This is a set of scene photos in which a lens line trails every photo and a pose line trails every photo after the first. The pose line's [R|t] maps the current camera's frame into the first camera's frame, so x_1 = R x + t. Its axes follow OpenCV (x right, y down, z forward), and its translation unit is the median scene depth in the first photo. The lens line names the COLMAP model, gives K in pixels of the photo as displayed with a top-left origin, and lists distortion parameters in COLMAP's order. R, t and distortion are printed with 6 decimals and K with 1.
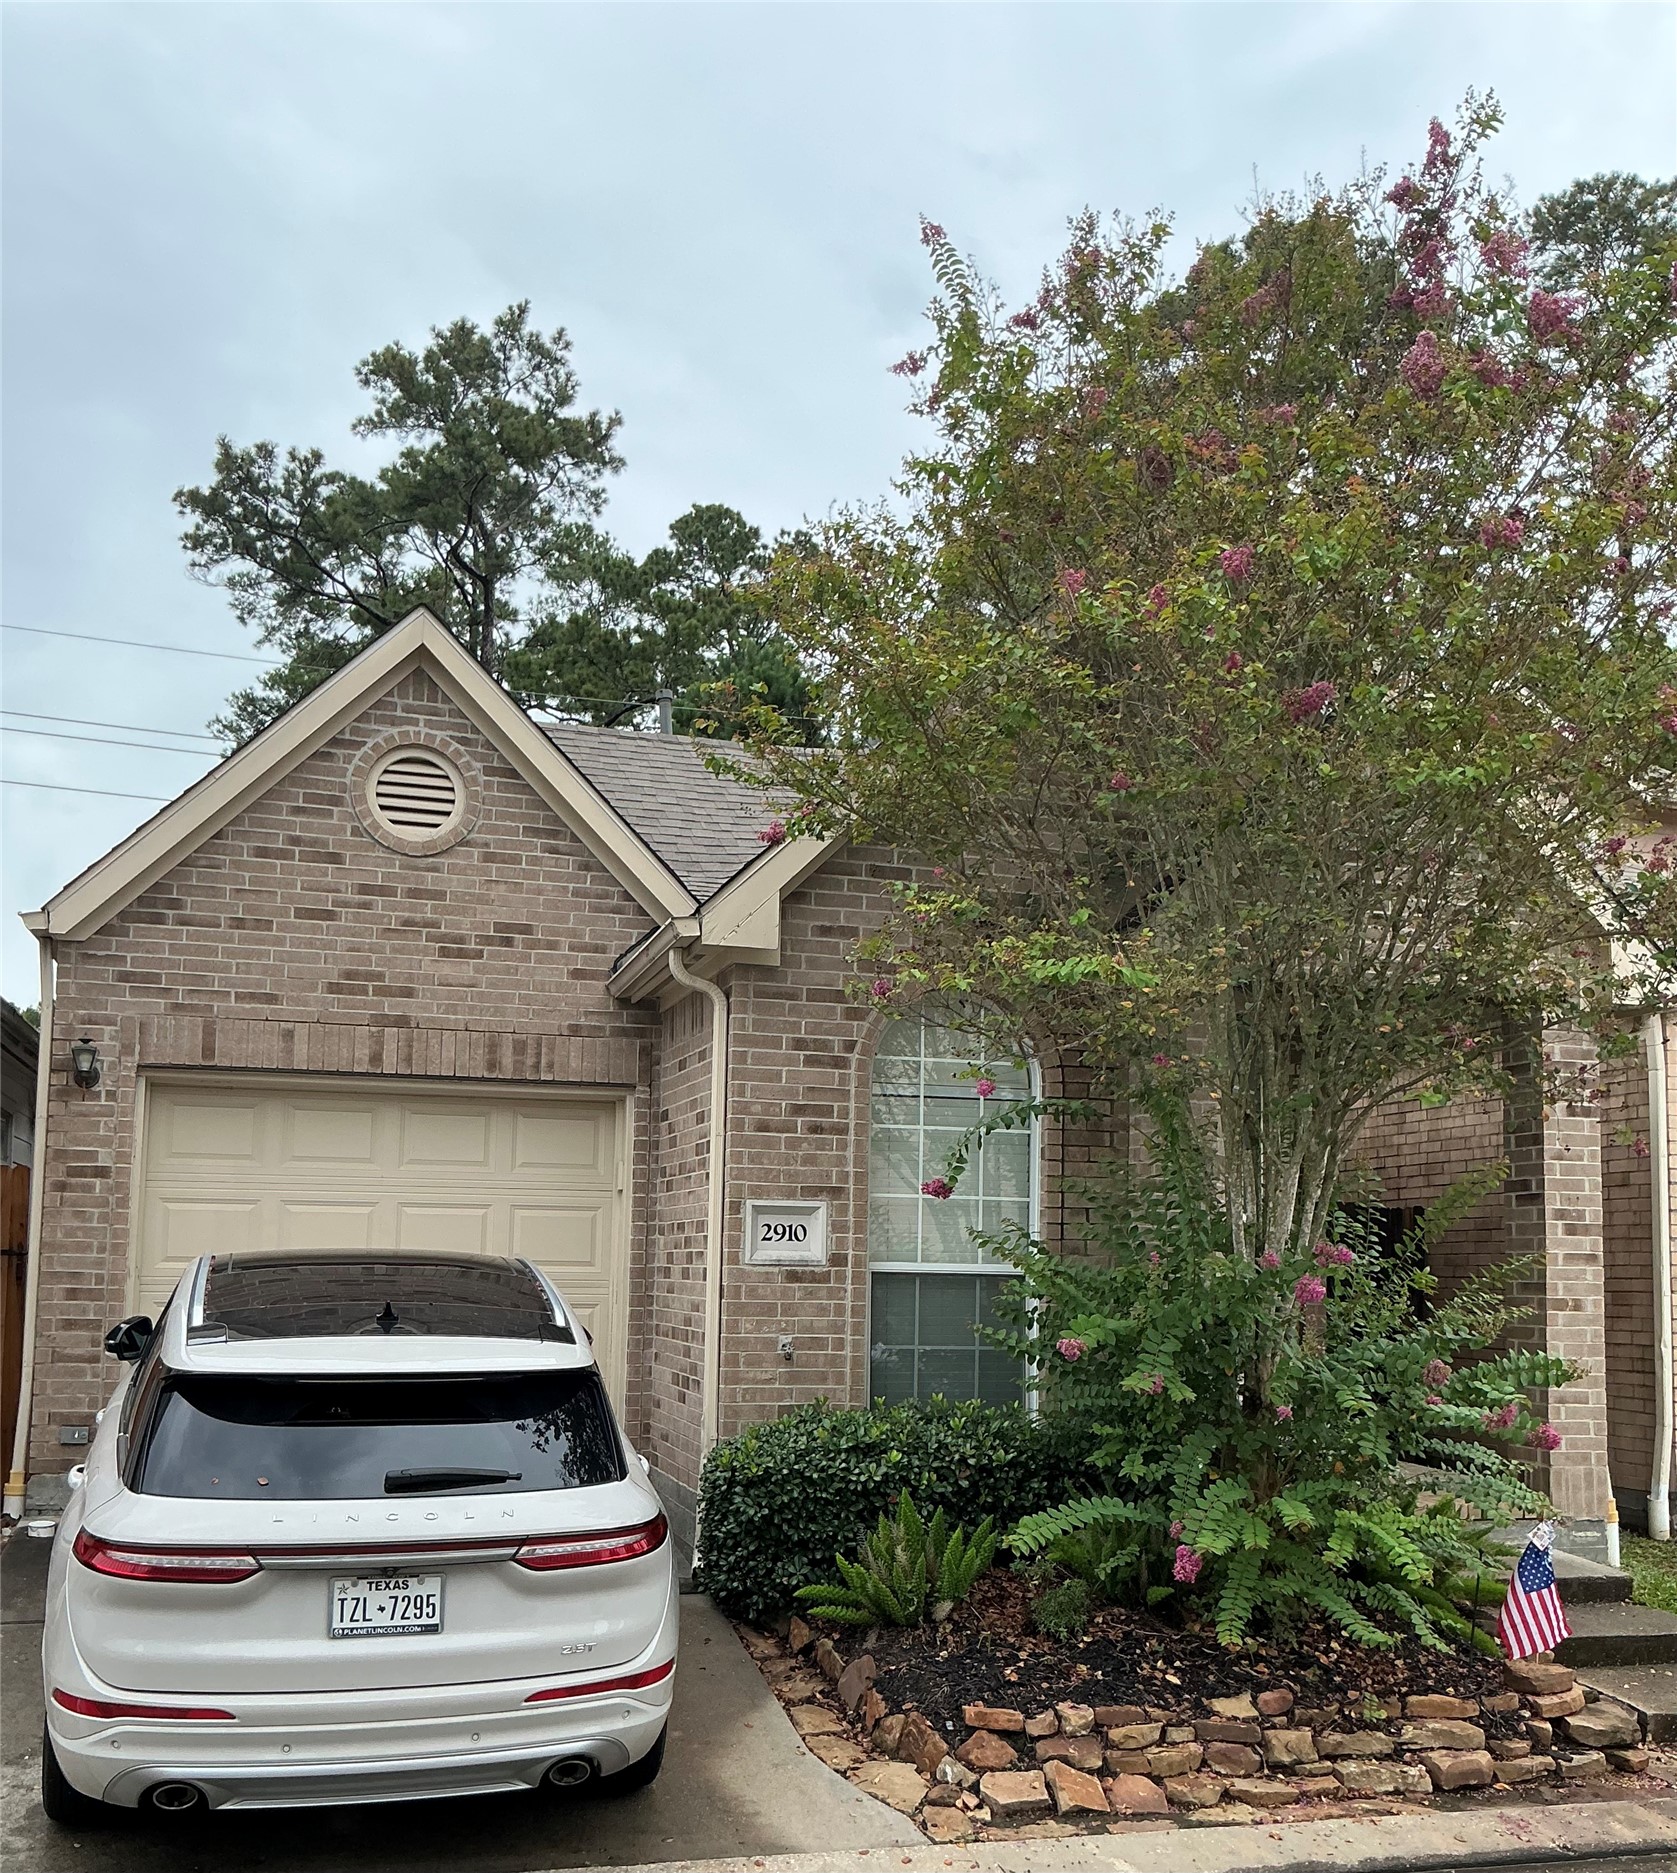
lens RADIAL K [[1845.2, 0, 840.6], [0, 1845.2, 1125.0], [0, 0, 1]] dist [0.121088, -0.288591]
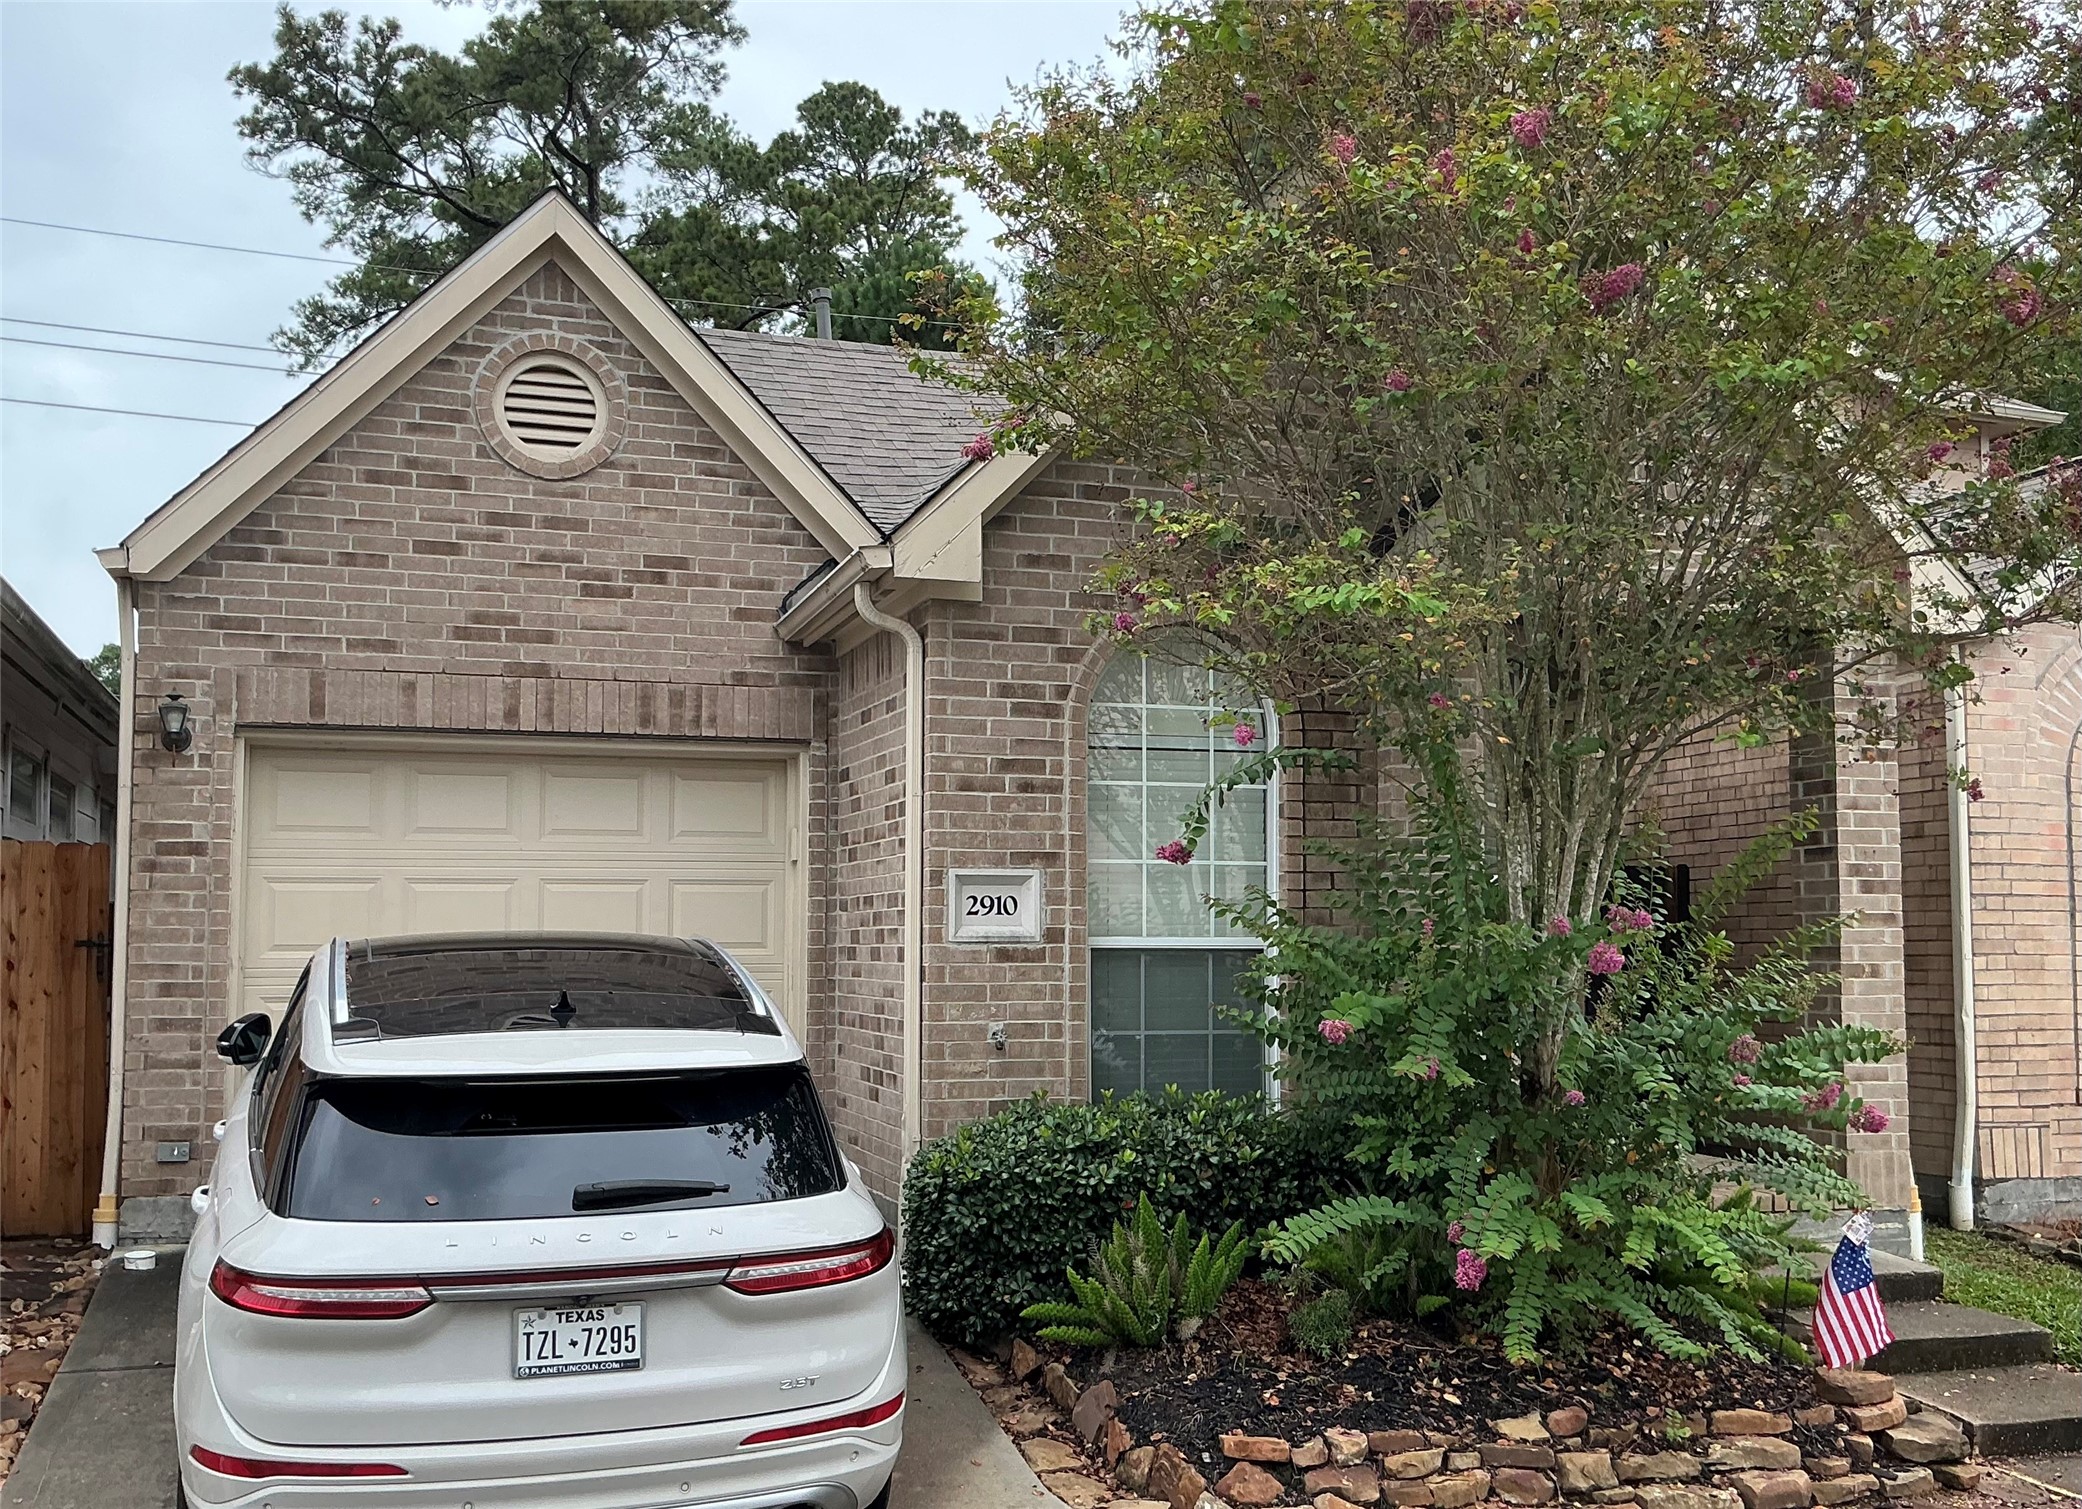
lens RADIAL K [[2069.2, 0, 1073.5], [0, 2069.2, 835.9], [0, 0, 1]] dist [0.118757, -0.274745]
pose [[0.999185, -0.015630, 0.037208, -0.029692], [0.014739, 0.999601, 0.024085, 0.002148], [-0.037569, -0.023517, 0.999017, 0.016079]]
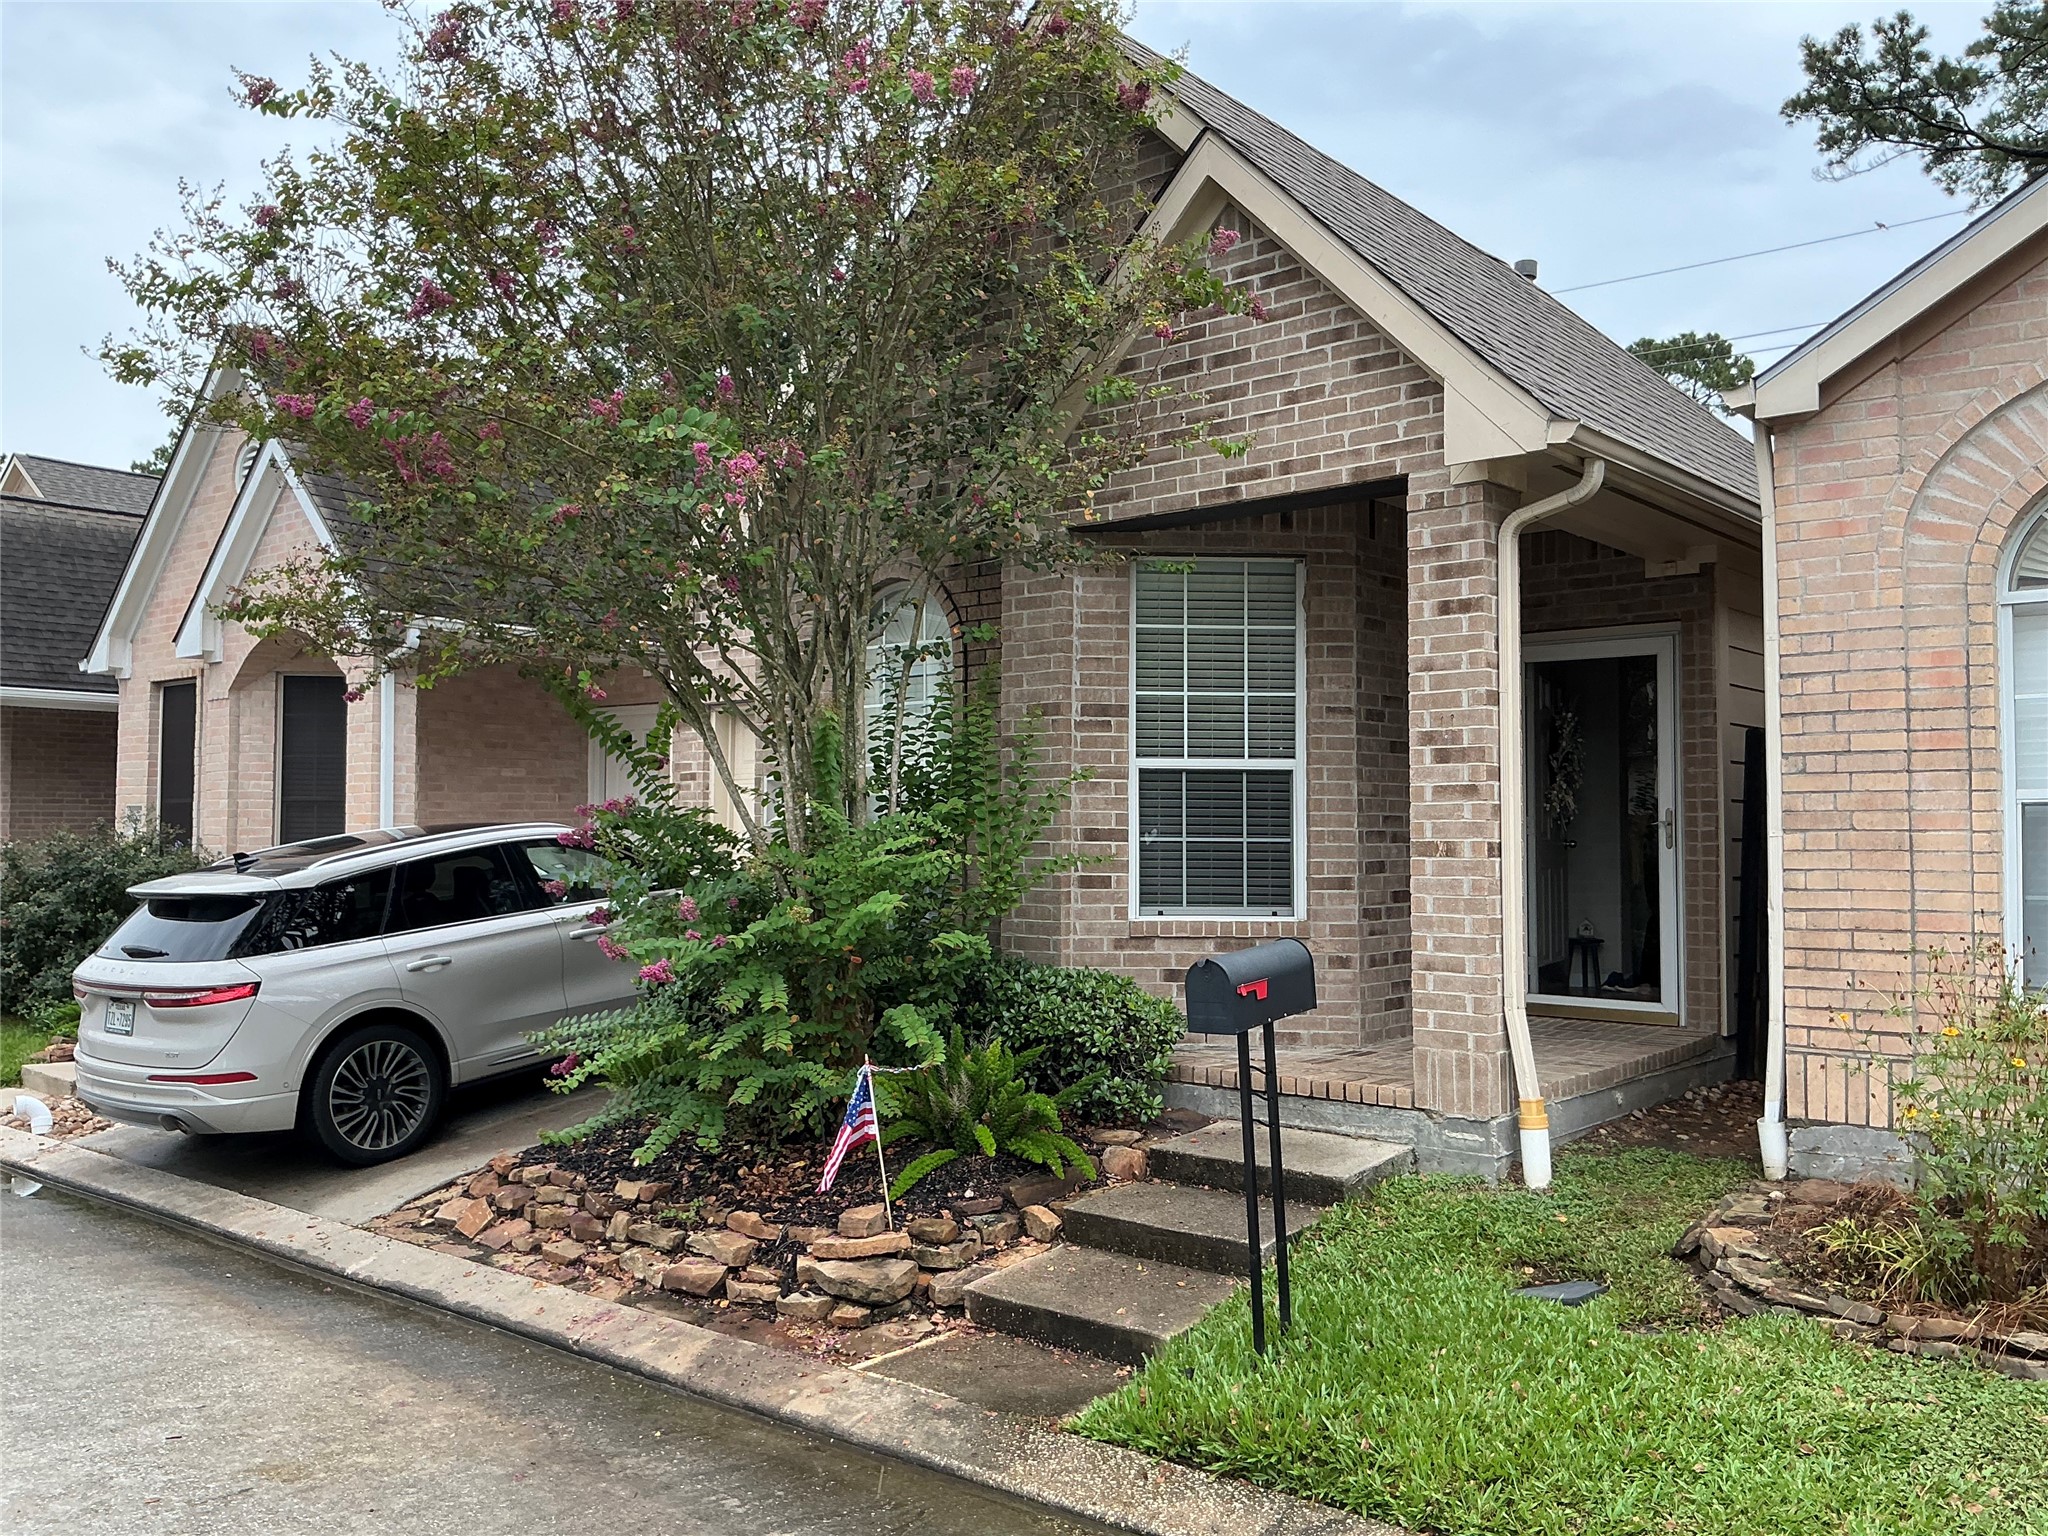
lens RADIAL K [[1710.8, 0, 1024.7], [0, 1710.8, 757.4], [0, 0, 1]] dist [0.095652, -0.173050]
pose [[0.555696, -0.060285, -0.829197, 1.059714], [0.076495, 0.996844, -0.021210, 0.068556], [0.827859, -0.051643, 0.558554, 0.511699]]
